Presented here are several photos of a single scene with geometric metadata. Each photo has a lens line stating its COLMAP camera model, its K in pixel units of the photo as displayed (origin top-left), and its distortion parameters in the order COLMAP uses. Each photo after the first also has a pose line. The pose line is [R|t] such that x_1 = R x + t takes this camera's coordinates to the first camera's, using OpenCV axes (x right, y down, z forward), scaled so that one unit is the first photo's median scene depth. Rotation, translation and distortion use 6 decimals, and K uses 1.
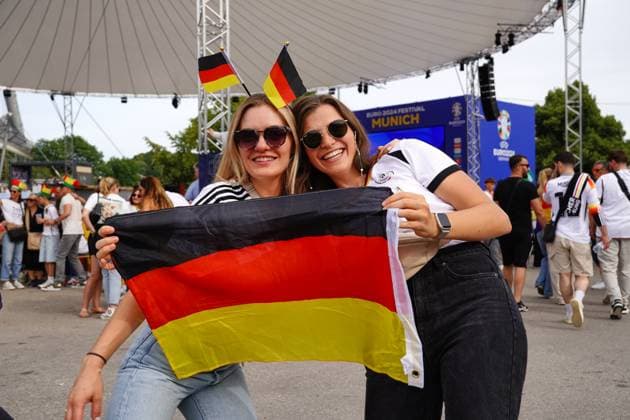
lens RADIAL K [[523.7, 0, 315.0], [0, 523.7, 210.0], [0, 0, 1]] dist [-0.058921, 0.012960]
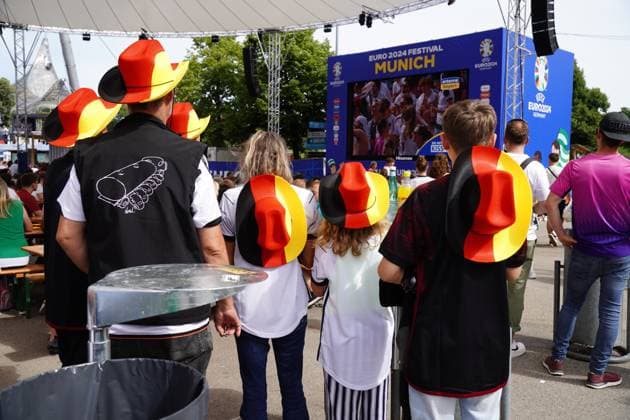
lens RADIAL K [[474.3, 0, 315.0], [0, 474.3, 210.0], [0, 0, 1]] dist [-0.141350, 0.113562]
pose [[0.999571, 0.029281, -0.000919, 0.022738], [-0.029080, 0.995551, 0.089624, -0.006429], [0.003539, -0.089559, 0.995975, 0.260475]]
